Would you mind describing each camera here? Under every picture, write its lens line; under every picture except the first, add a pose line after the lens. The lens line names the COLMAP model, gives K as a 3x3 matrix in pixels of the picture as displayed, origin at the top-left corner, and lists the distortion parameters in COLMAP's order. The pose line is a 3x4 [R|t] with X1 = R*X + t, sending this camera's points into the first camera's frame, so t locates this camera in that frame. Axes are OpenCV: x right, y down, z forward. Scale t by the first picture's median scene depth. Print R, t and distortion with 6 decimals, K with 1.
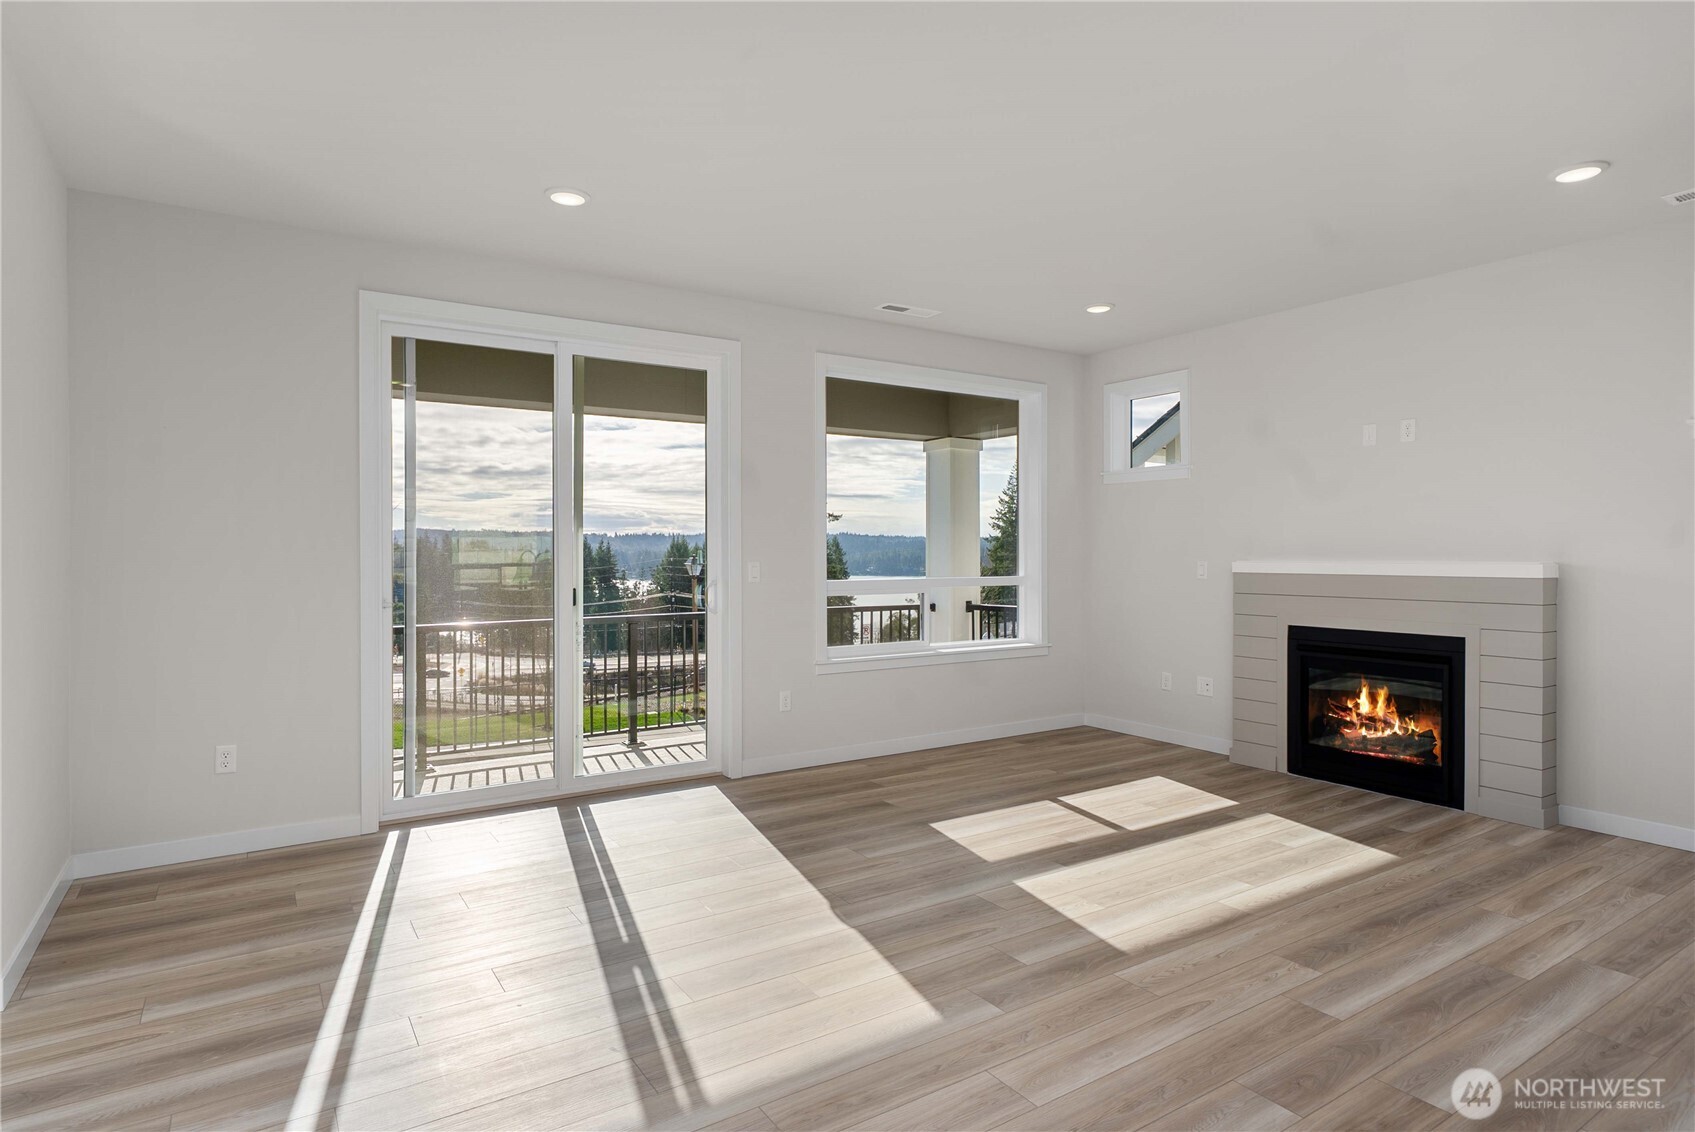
lens RADIAL K [[913.6, 0, 847.5], [0, 913.6, 566.0], [0, 0, 1]] dist [-0.001108, 0.000379]
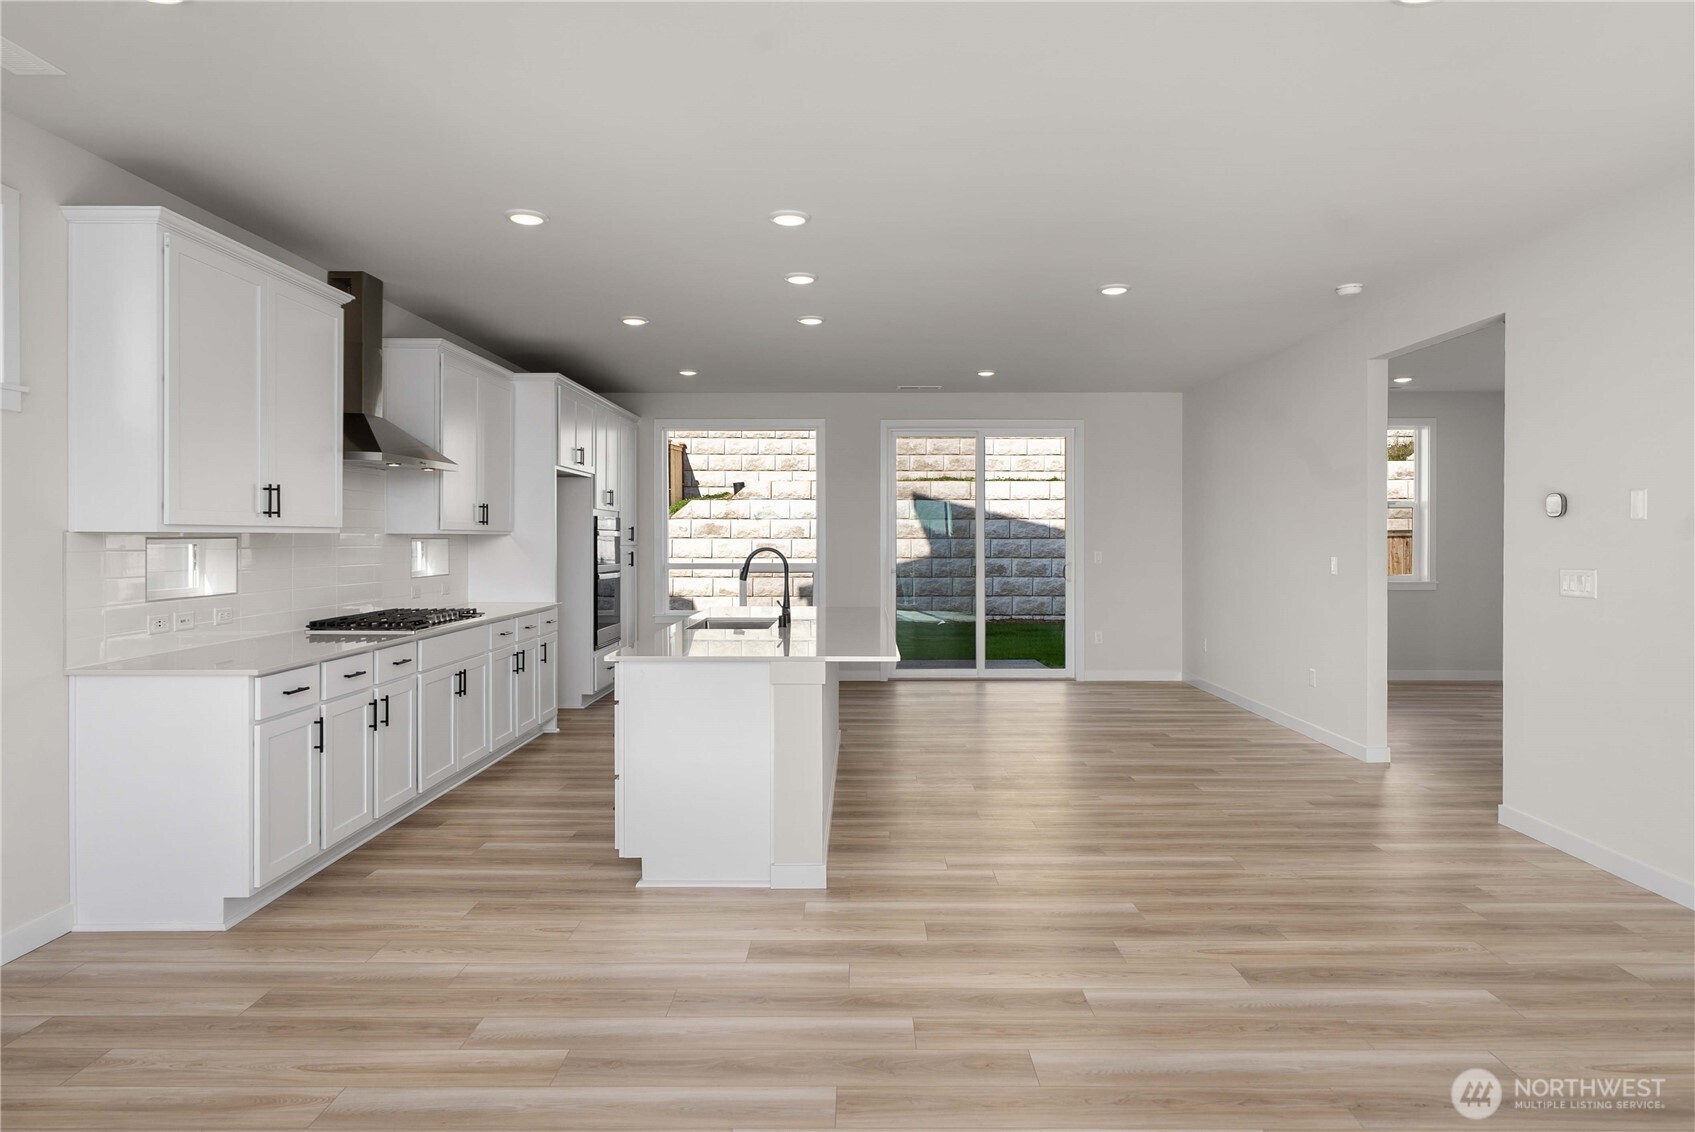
lens RADIAL K [[1013.6, 0, 847.5], [0, 1013.6, 566.0], [0, 0, 1]] dist [-0.000436, -0.000174]
pose [[-0.835475, -0.007547, 0.549477, -0.001793], [0.010815, 0.999486, 0.030171, -0.021019], [-0.549423, 0.031149, -0.834964, 0.993057]]
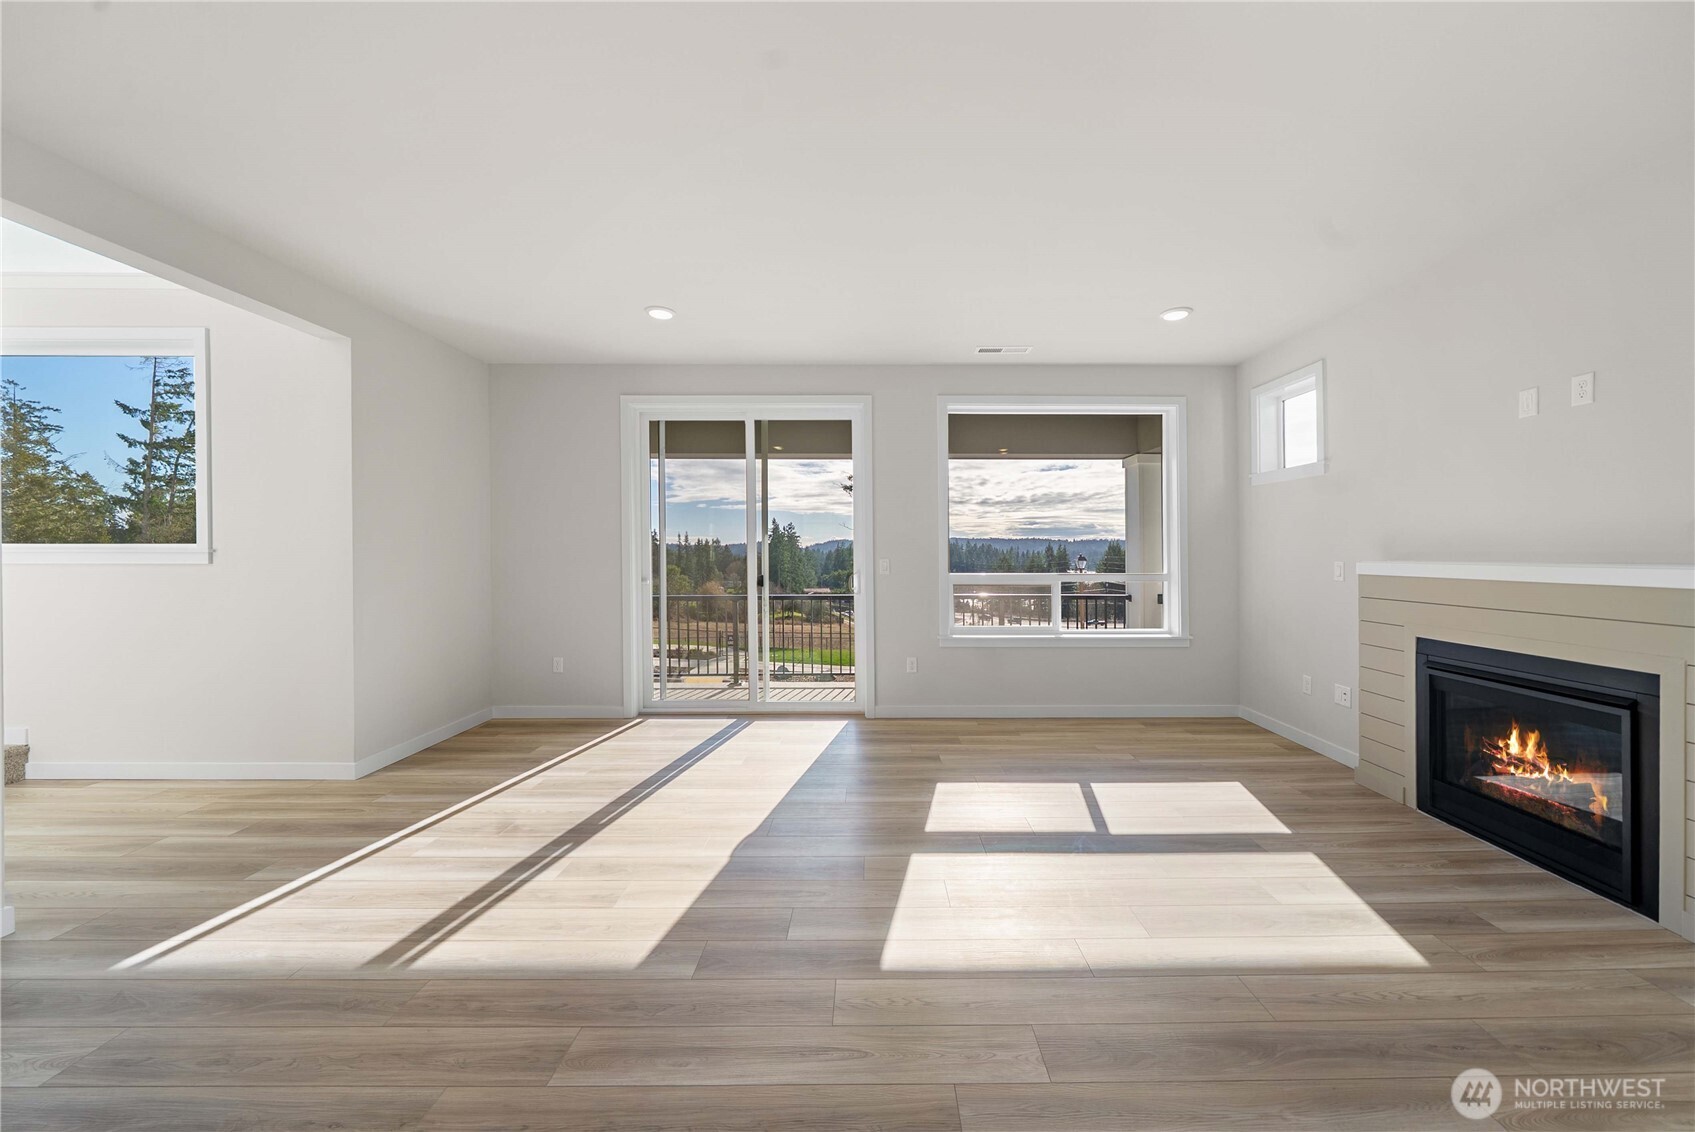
lens RADIAL K [[595.9, 0, 879.2], [0, 595.9, 555.1], [0, 0, 1]] dist [-0.008113, -0.000134]
pose [[0.840890, 0.005146, -0.541182, 0.411539], [-0.010403, 0.999924, -0.006655, -0.003899], [0.541107, 0.011226, 0.840879, 0.296099]]
